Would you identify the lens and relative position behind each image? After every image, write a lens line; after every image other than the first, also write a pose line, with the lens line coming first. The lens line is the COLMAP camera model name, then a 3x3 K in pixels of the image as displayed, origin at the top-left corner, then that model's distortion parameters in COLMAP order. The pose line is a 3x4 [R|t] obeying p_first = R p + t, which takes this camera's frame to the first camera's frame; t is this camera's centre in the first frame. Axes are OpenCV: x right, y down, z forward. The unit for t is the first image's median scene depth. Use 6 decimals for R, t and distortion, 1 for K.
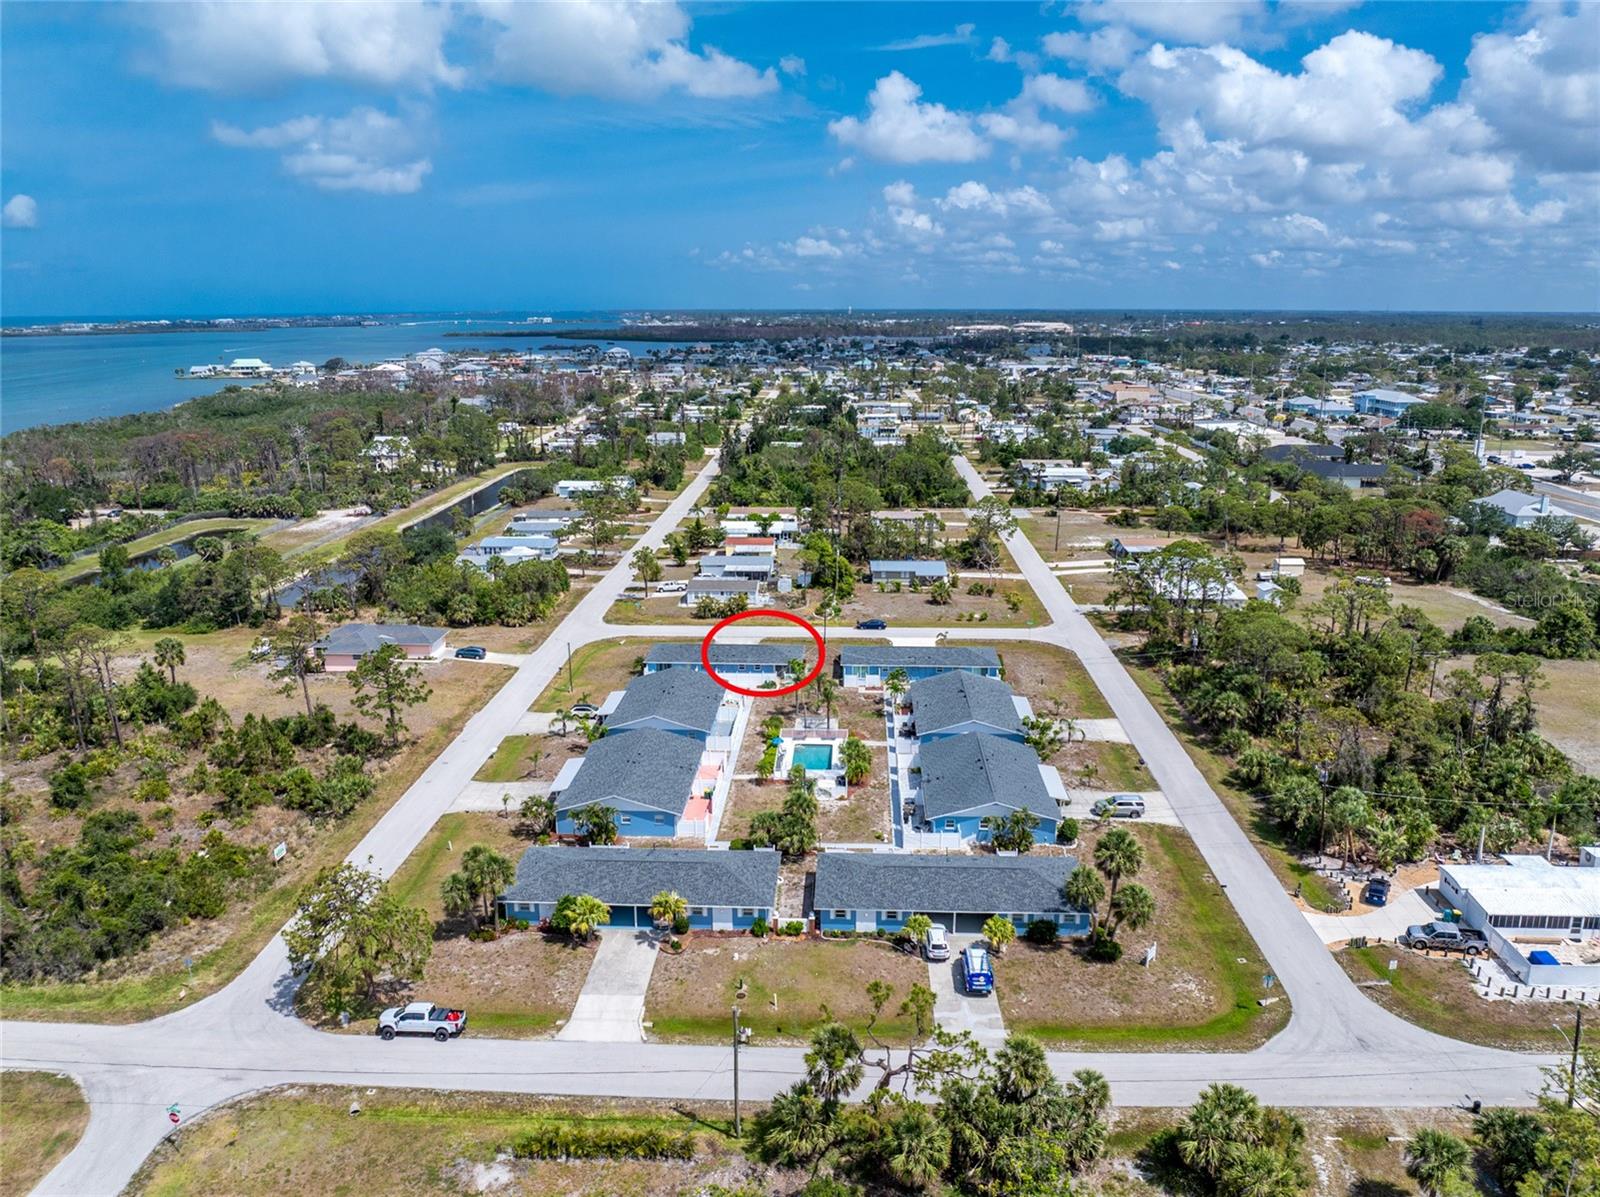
lens RADIAL K [[1141.5, 0, 812.8], [0, 1141.5, 593.6], [0, 0, 1]] dist [-0.031224, -0.009630]
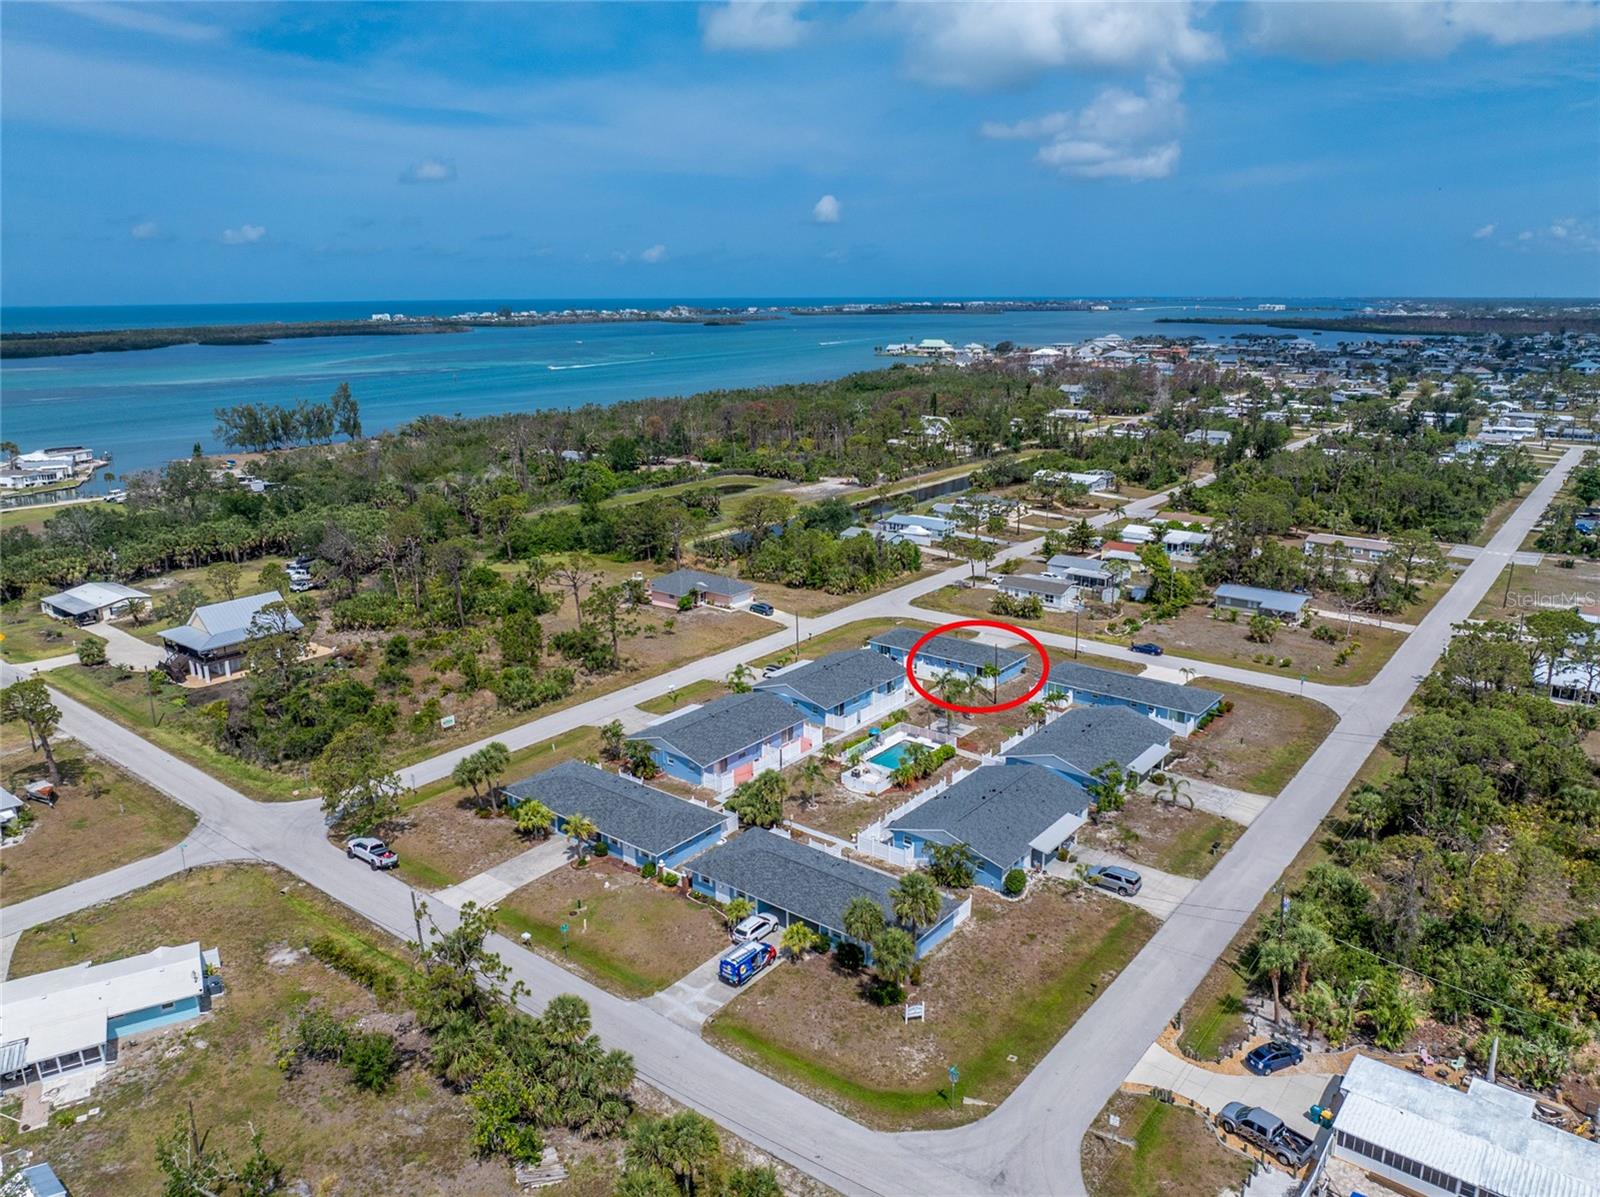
lens RADIAL K [[1141.5, 0, 807.5], [0, 1141.5, 612.6], [0, 0, 1]] dist [-0.031224, -0.009630]
pose [[0.807463, 0.155211, -0.569134, 0.343318], [-0.139078, 0.987658, 0.072031, -0.029077], [0.573290, 0.020991, 0.819084, 0.087493]]
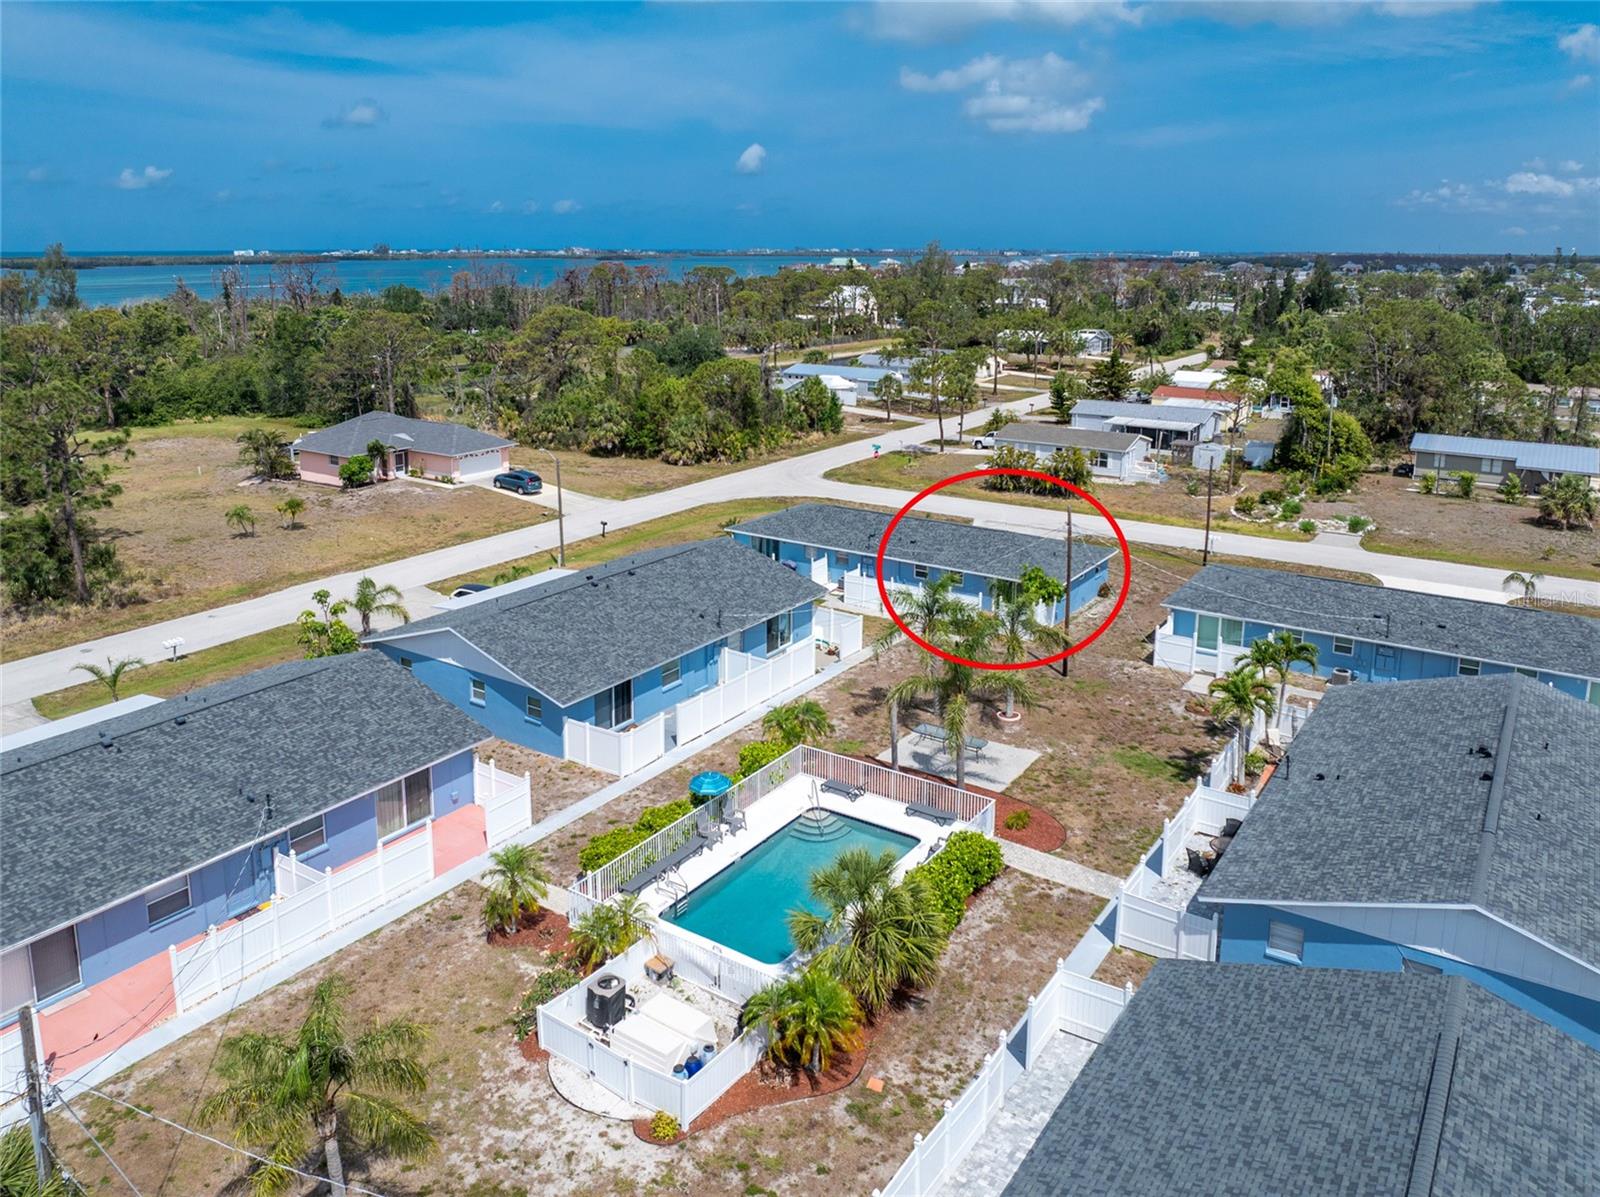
lens RADIAL K [[1141.5, 0, 820.6], [0, 1141.5, 581.7], [0, 0, 1]] dist [-0.031224, -0.009630]
pose [[0.856636, 0.149072, -0.493916, 0.090413], [-0.133440, 0.988790, 0.066998, 0.038856], [0.498366, 0.008515, 0.866925, 0.538119]]
